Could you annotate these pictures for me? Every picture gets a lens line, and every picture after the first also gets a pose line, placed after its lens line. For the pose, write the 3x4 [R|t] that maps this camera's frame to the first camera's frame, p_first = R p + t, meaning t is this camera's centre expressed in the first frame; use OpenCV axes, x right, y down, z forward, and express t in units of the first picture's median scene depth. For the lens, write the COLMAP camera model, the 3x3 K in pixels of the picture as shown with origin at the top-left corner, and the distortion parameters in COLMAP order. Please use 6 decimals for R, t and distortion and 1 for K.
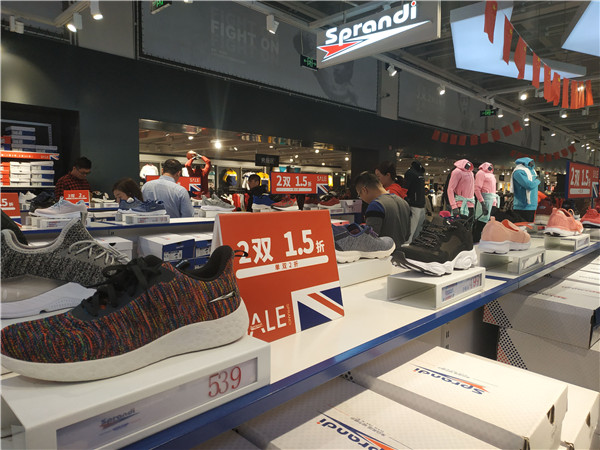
lens RADIAL K [[428.0, 0, 295.7], [0, 428.0, 223.3], [0, 0, 1]] dist [0.028490, -0.025481]
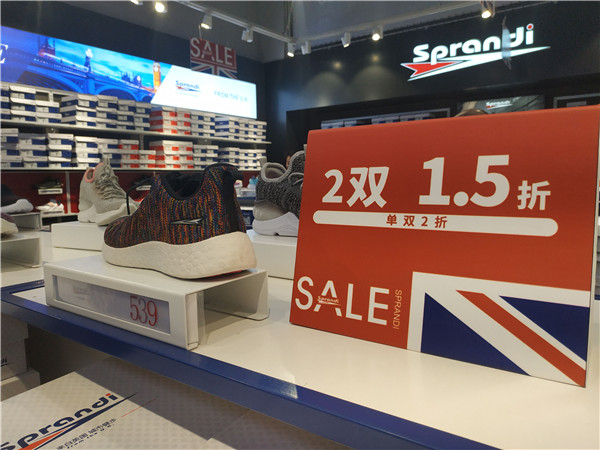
lens RADIAL K [[428.0, 0, 300.7], [0, 428.0, 225.8], [0, 0, 1]] dist [0.028490, -0.025481]
pose [[0.149926, 0.100670, -0.983559, 0.488407], [-0.060135, 0.993889, 0.092561, 0.064967], [0.986867, 0.045269, 0.155064, 0.789517]]
